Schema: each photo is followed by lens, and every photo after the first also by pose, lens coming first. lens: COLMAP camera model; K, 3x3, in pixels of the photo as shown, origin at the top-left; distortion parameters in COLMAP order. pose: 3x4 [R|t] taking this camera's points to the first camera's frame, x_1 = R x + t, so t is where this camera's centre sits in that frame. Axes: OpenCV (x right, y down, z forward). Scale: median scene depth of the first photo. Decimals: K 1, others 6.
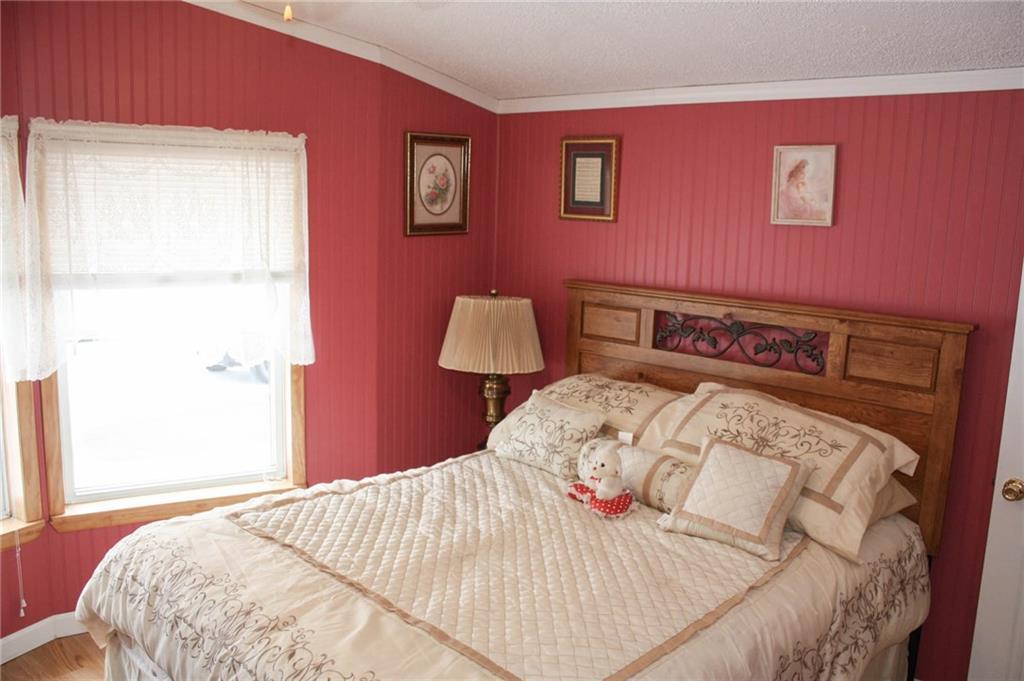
lens RADIAL K [[862.6, 0, 510.1], [0, 862.6, 342.1], [0, 0, 1]] dist [-0.156160, 0.127540]
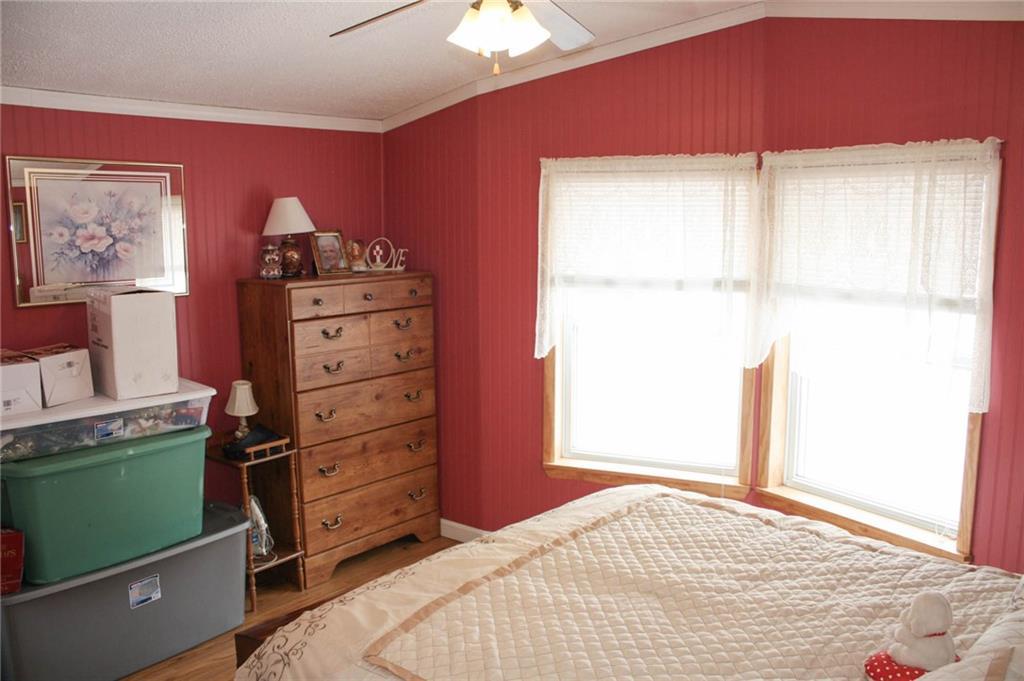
lens RADIAL K [[862.6, 0, 510.6], [0, 862.6, 340.2], [0, 0, 1]] dist [-0.156160, 0.127540]
pose [[0.054089, 0.111190, -0.992326, 0.622675], [-0.149410, 0.983494, 0.102056, -0.068002], [0.987295, 0.142743, 0.069809, 0.557660]]
